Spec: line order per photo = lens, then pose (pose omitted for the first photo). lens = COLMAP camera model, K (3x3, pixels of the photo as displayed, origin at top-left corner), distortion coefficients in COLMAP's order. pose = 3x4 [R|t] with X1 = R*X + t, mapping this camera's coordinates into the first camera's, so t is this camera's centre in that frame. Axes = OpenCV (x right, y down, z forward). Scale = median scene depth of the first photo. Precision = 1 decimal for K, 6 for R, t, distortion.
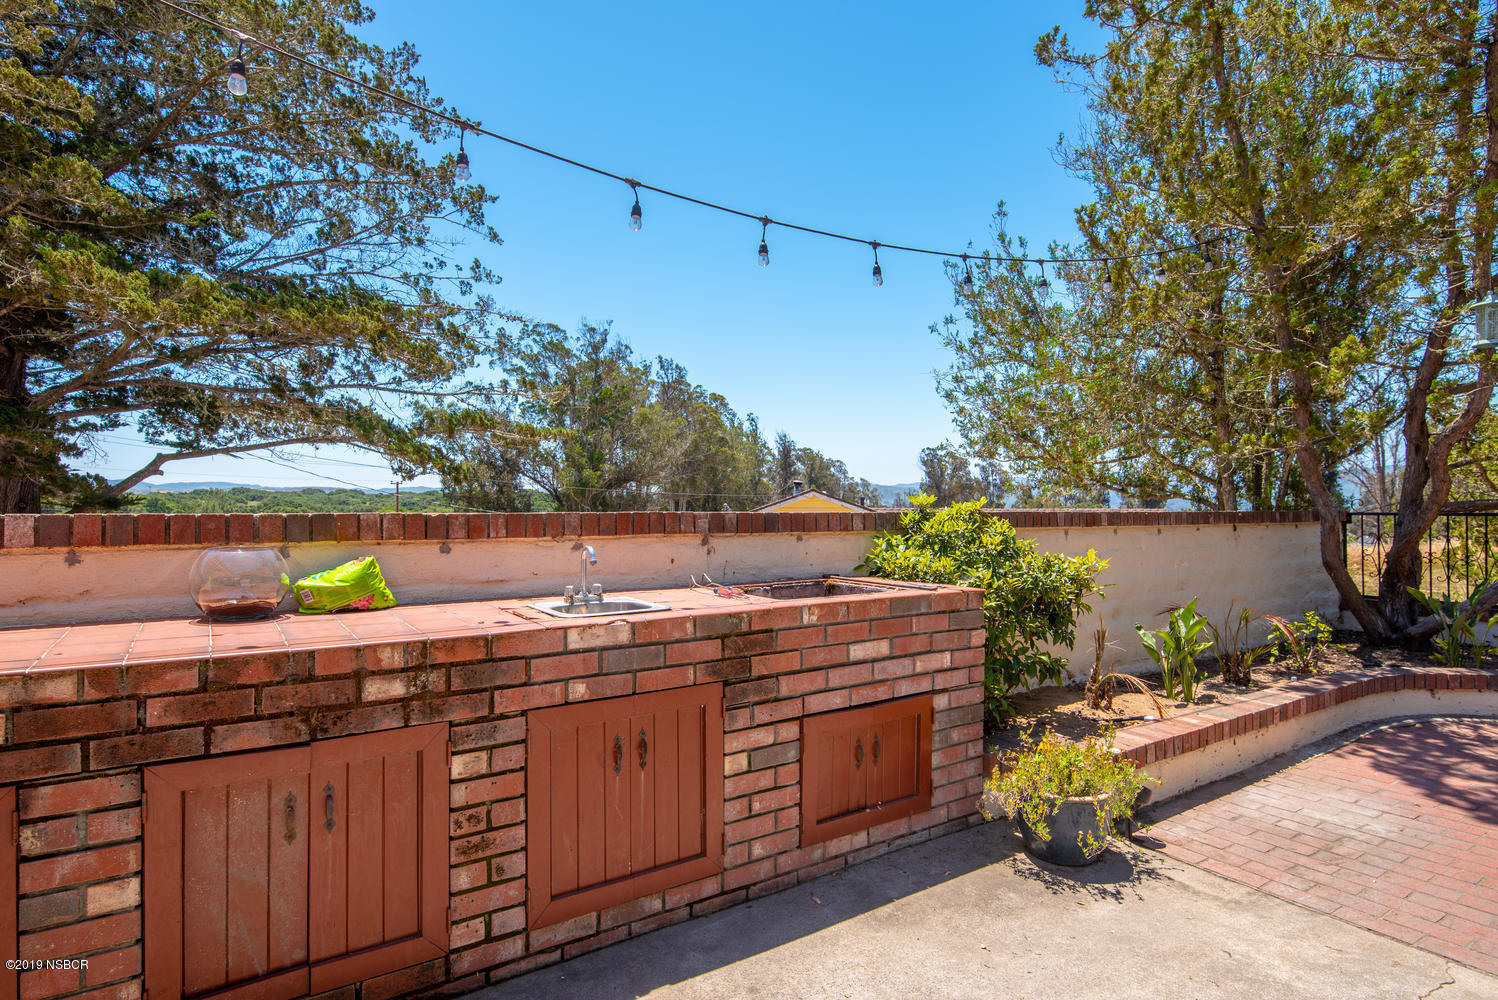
lens RADIAL K [[805.1, 0, 754.9], [0, 805.1, 494.9], [0, 0, 1]] dist [0.000571, -0.004055]
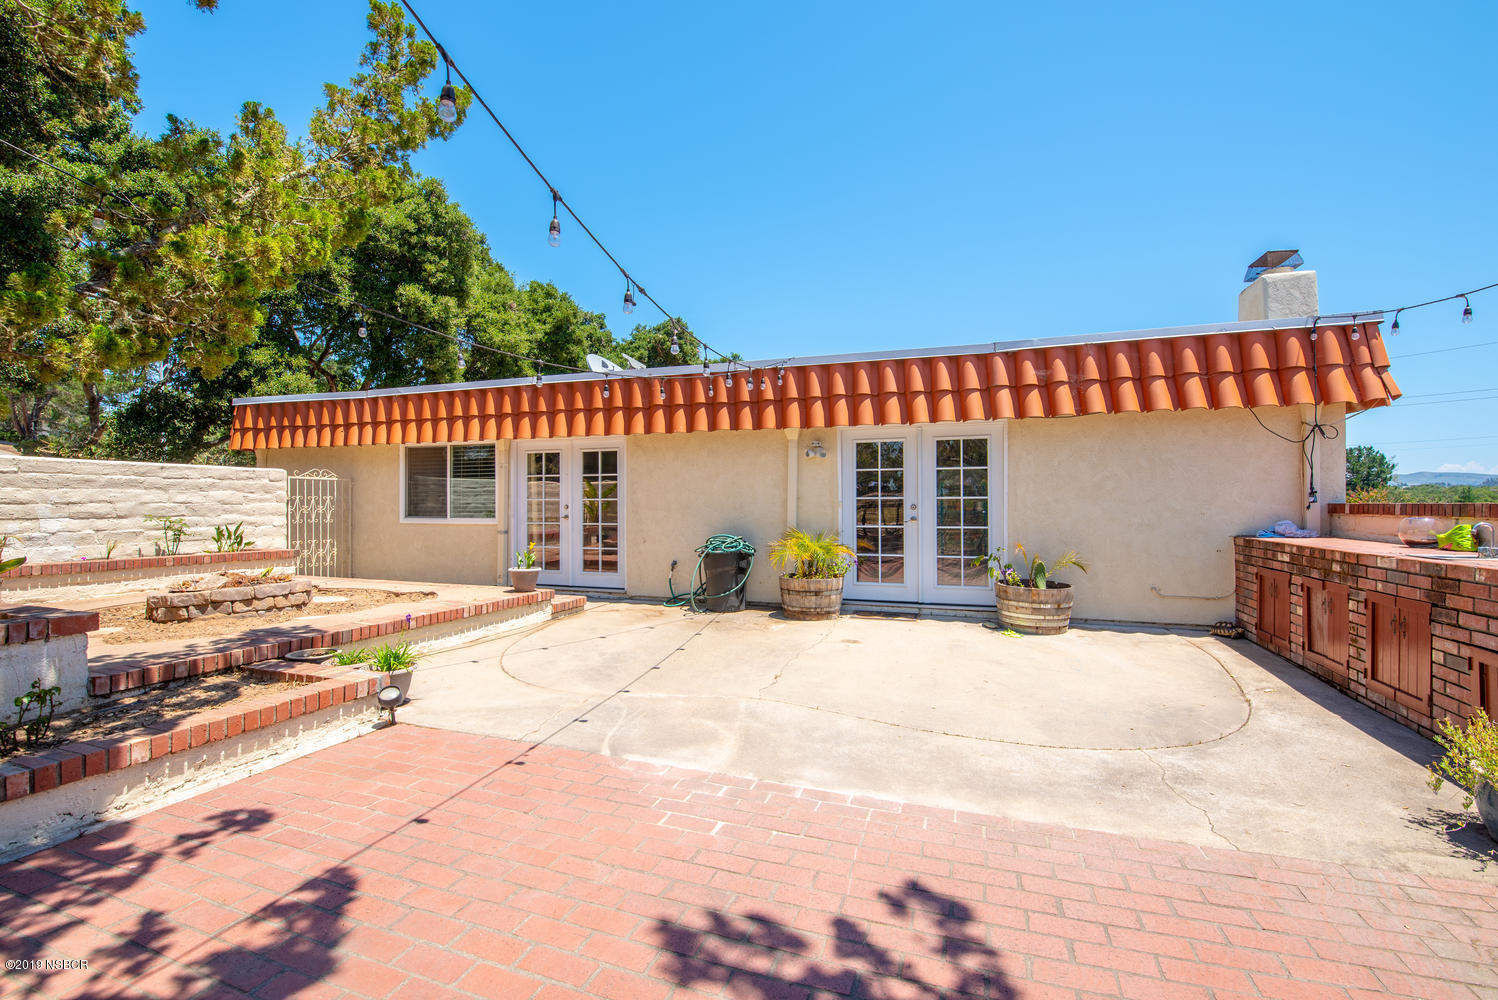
lens RADIAL K [[646.1, 0, 760.3], [0, 646.1, 504.3], [0, 0, 1]] dist [-0.007681, -0.005935]
pose [[-0.793684, -0.003307, -0.608321, 1.106093], [0.004615, 0.999924, -0.011457, 0.021767], [0.608313, -0.011901, -0.793608, 0.715747]]
